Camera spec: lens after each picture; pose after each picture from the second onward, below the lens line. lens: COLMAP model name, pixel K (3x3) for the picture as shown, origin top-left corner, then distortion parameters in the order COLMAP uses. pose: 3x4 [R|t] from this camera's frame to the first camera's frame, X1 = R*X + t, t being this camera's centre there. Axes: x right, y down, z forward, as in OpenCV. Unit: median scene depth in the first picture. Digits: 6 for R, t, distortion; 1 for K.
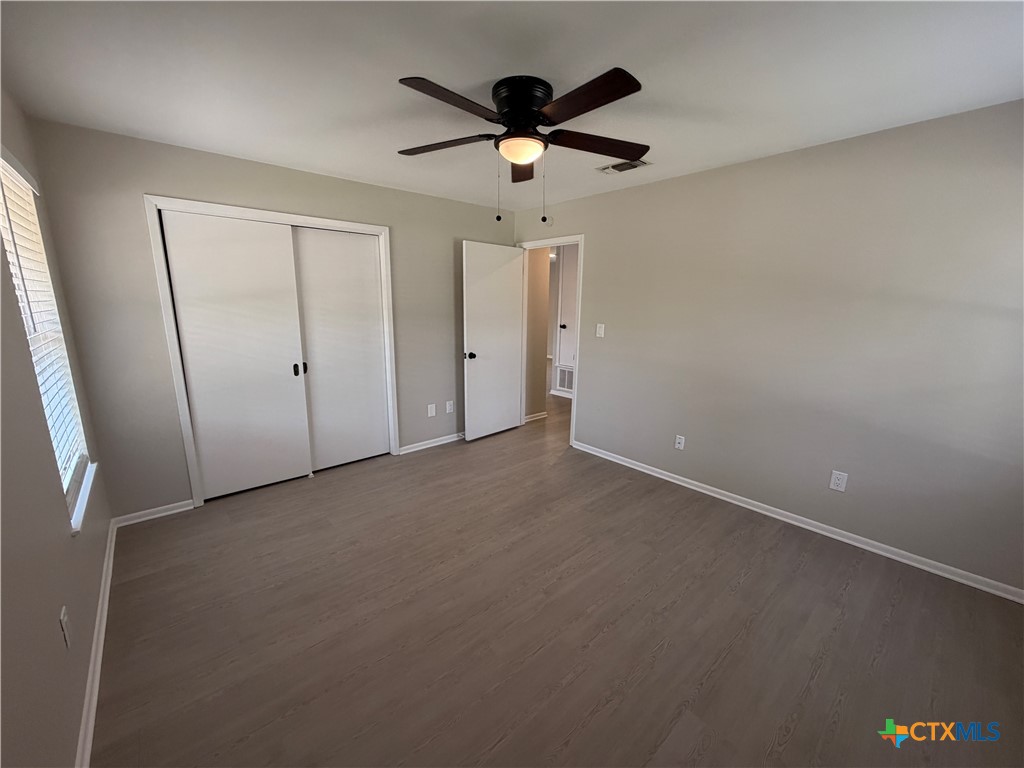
lens RADIAL K [[407.8, 0, 509.3], [0, 407.8, 385.4], [0, 0, 1]] dist [-0.000203, 0.000385]
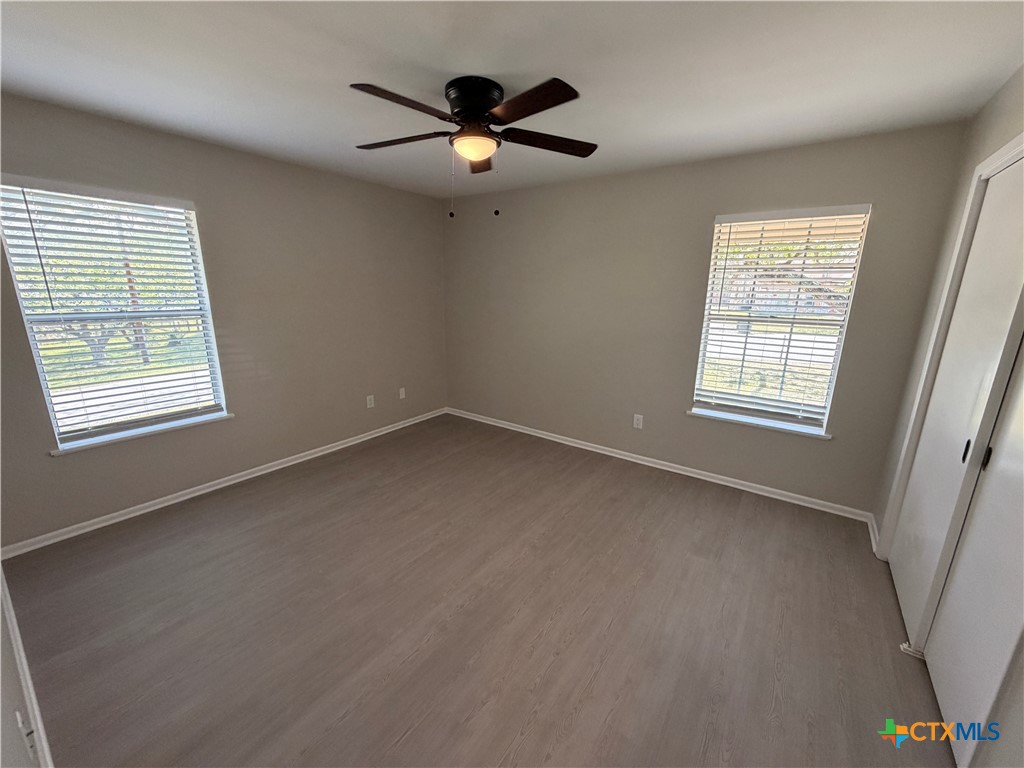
lens RADIAL K [[407.8, 0, 509.3], [0, 407.8, 385.4], [0, 0, 1]] dist [-0.000203, 0.000385]
pose [[-0.974447, 0.028673, -0.222778, 0.114265], [-0.070042, 0.903576, 0.422663, -0.274957], [0.213416, 0.427467, -0.878479, 1.279270]]
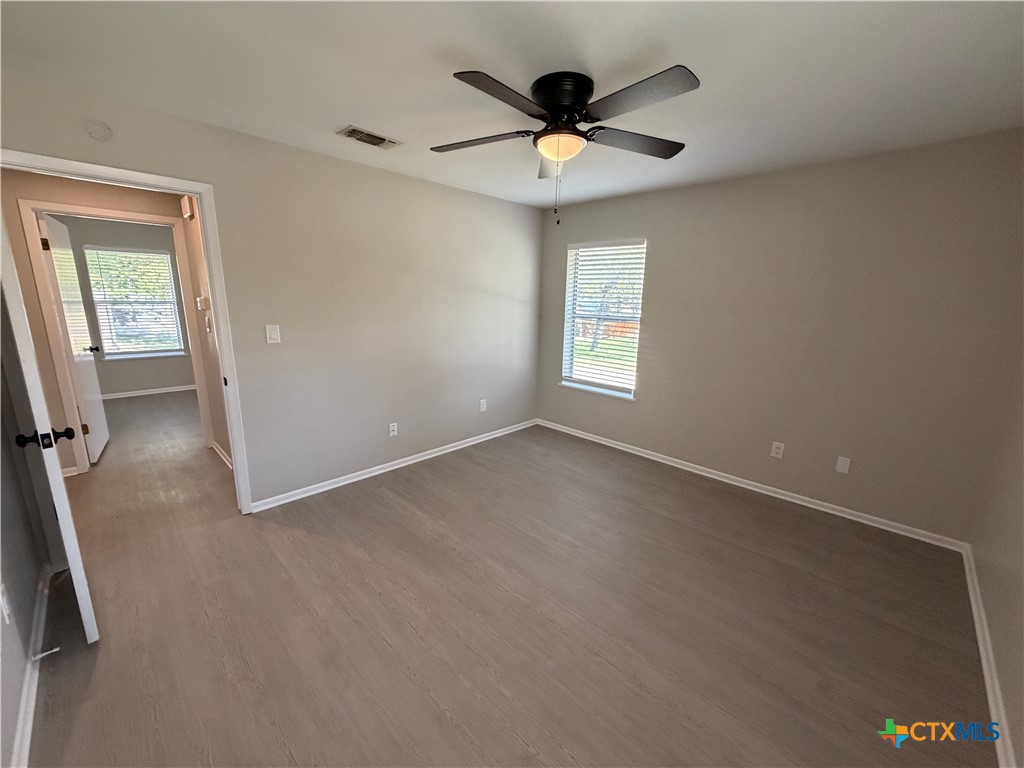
lens RADIAL K [[407.8, 0, 509.3], [0, 407.8, 385.4], [0, 0, 1]] dist [-0.000203, 0.000385]
pose [[-0.072333, -0.223936, 0.971916, -0.612787], [0.184951, 0.954556, 0.233701, -0.163303], [-0.980082, 0.196661, -0.027629, 0.734100]]
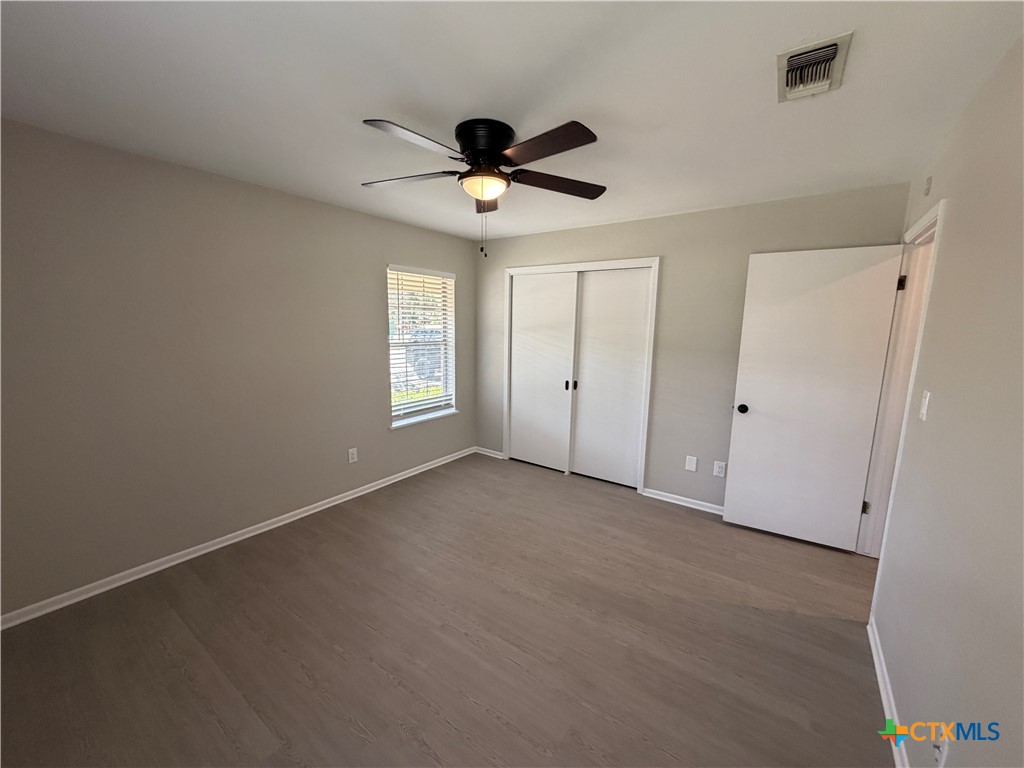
lens RADIAL K [[407.8, 0, 509.3], [0, 407.8, 385.4], [0, 0, 1]] dist [-0.000203, 0.000385]
pose [[0.223225, 0.141749, -0.964406, 0.643930], [-0.213617, 0.972434, 0.093484, -0.117095], [0.951072, 0.185145, 0.247351, 0.522384]]
